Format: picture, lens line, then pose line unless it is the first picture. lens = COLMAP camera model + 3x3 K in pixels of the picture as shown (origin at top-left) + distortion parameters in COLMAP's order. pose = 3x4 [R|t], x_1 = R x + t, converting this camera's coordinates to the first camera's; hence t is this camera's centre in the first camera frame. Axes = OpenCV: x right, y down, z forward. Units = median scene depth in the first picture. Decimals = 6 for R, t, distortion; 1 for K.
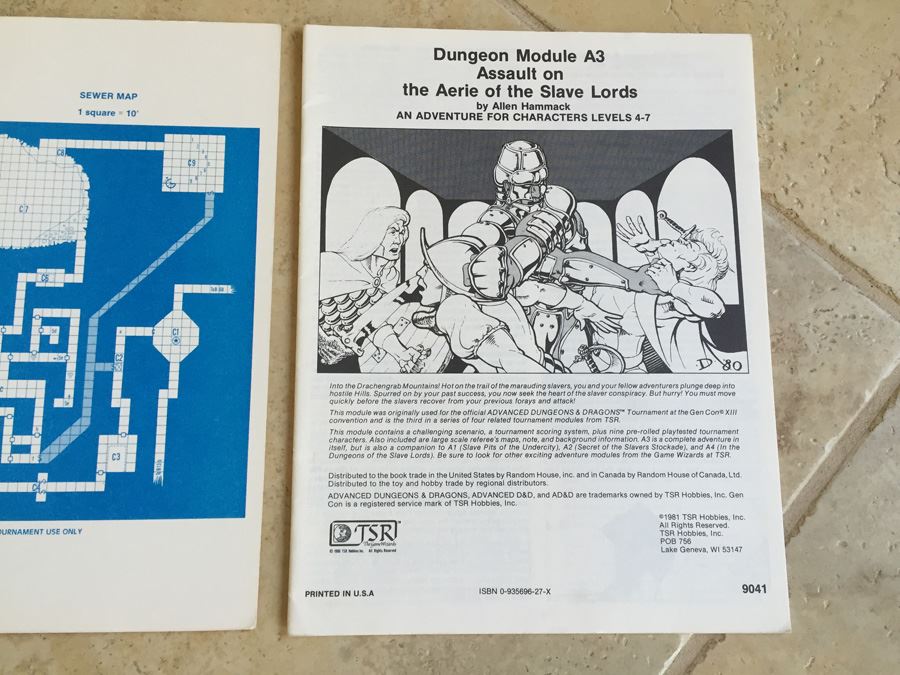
lens RADIAL K [[776.4, 0, 450.0], [0, 776.4, 337.5], [0, 0, 1]] dist [0.084340, -0.144570]
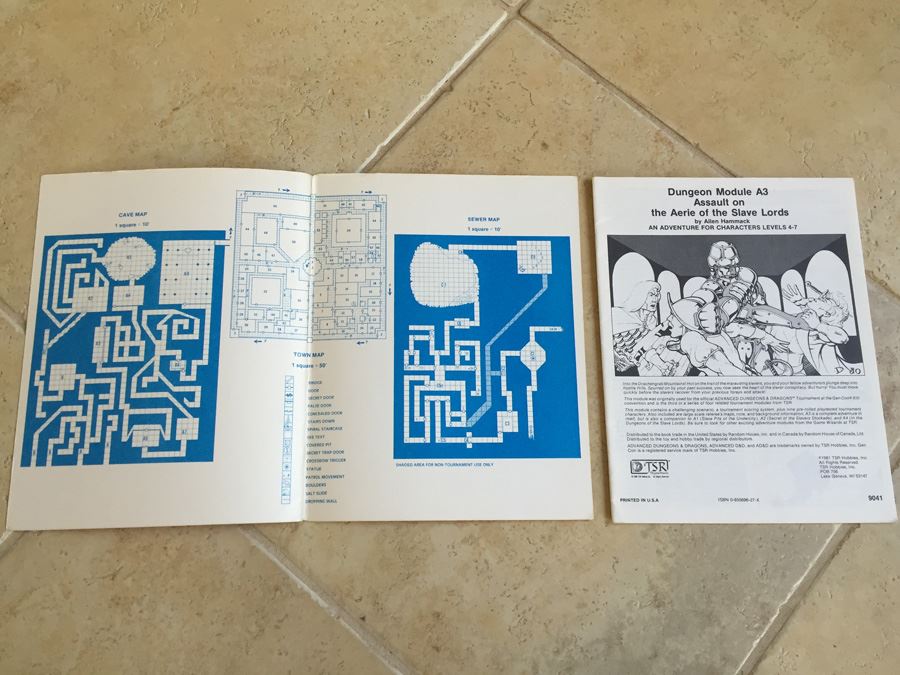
lens RADIAL K [[776.4, 0, 450.0], [0, 776.4, 337.5], [0, 0, 1]] dist [0.084340, -0.144570]
pose [[0.999952, -0.007619, -0.006169, -0.507104], [0.007203, 0.997863, -0.064948, 0.066751], [0.006650, 0.064900, 0.997870, -0.717572]]
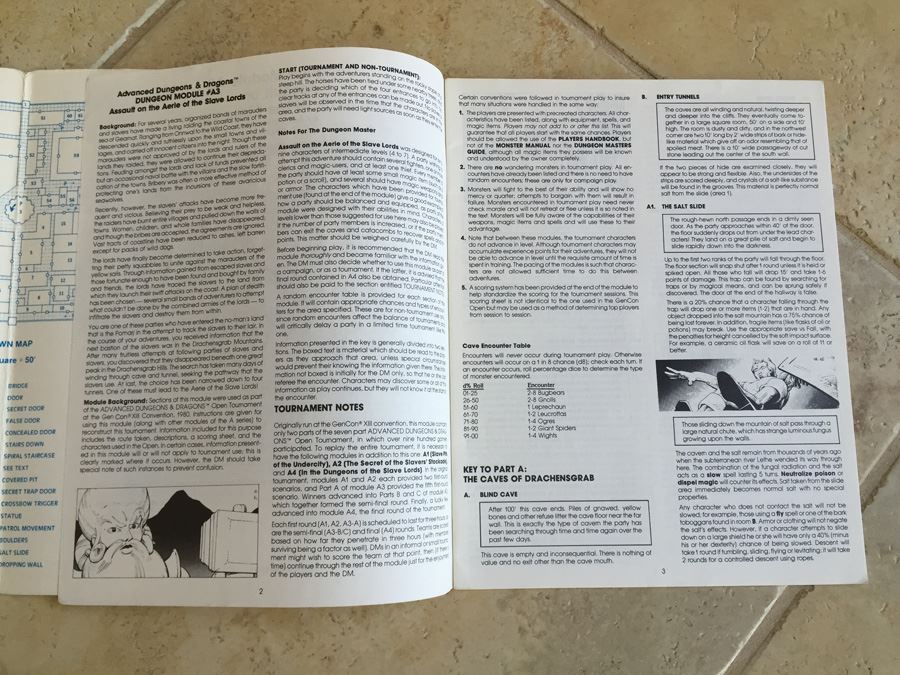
lens RADIAL K [[776.4, 0, 450.0], [0, 776.4, 337.5], [0, 0, 1]] dist [0.084340, -0.144570]
pose [[0.999904, -0.011231, 0.008067, -0.199446], [0.011118, 0.999840, 0.014004, -0.024205], [-0.008223, -0.013913, 0.999869, -0.182637]]
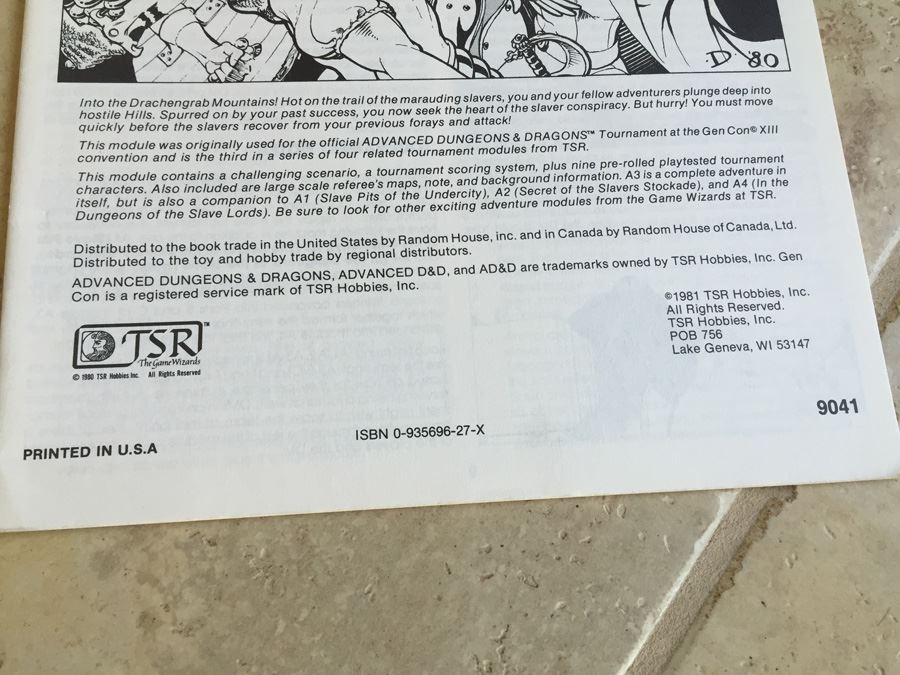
lens RADIAL K [[776.4, 0, 450.0], [0, 776.4, 337.5], [0, 0, 1]] dist [0.084340, -0.144570]
pose [[0.997268, -0.050482, 0.053920, 0.071865], [0.054461, 0.995690, -0.075070, 0.278043], [-0.049898, 0.077802, 0.995719, 0.411333]]
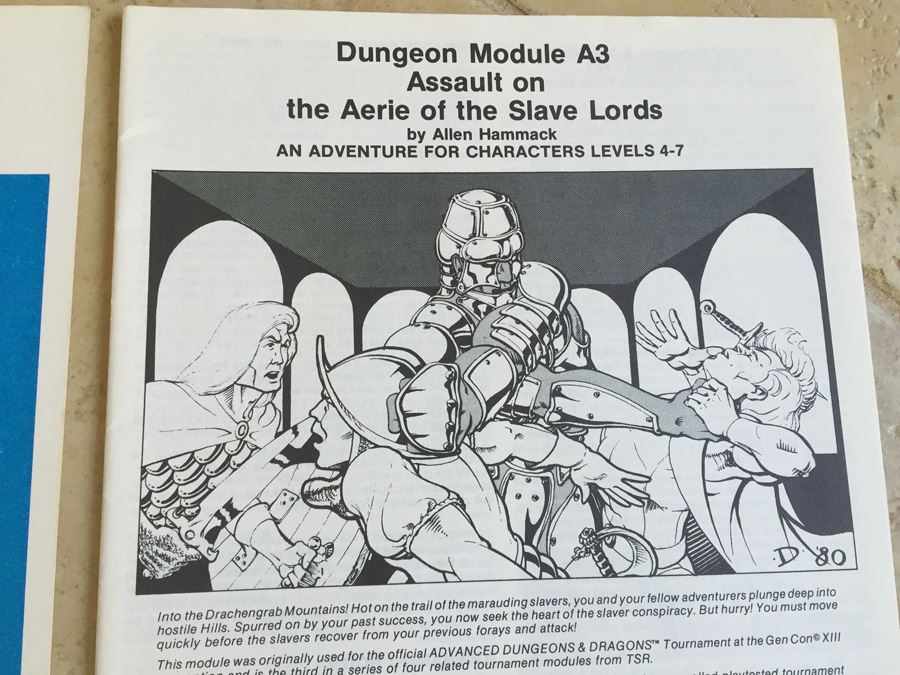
lens RADIAL K [[776.4, 0, 450.0], [0, 776.4, 337.5], [0, 0, 1]] dist [0.084340, -0.144570]
pose [[0.999488, -0.017352, 0.026871, 0.049854], [0.017454, 0.999841, -0.003576, -0.135324], [-0.026805, 0.004043, 0.999633, 0.388146]]
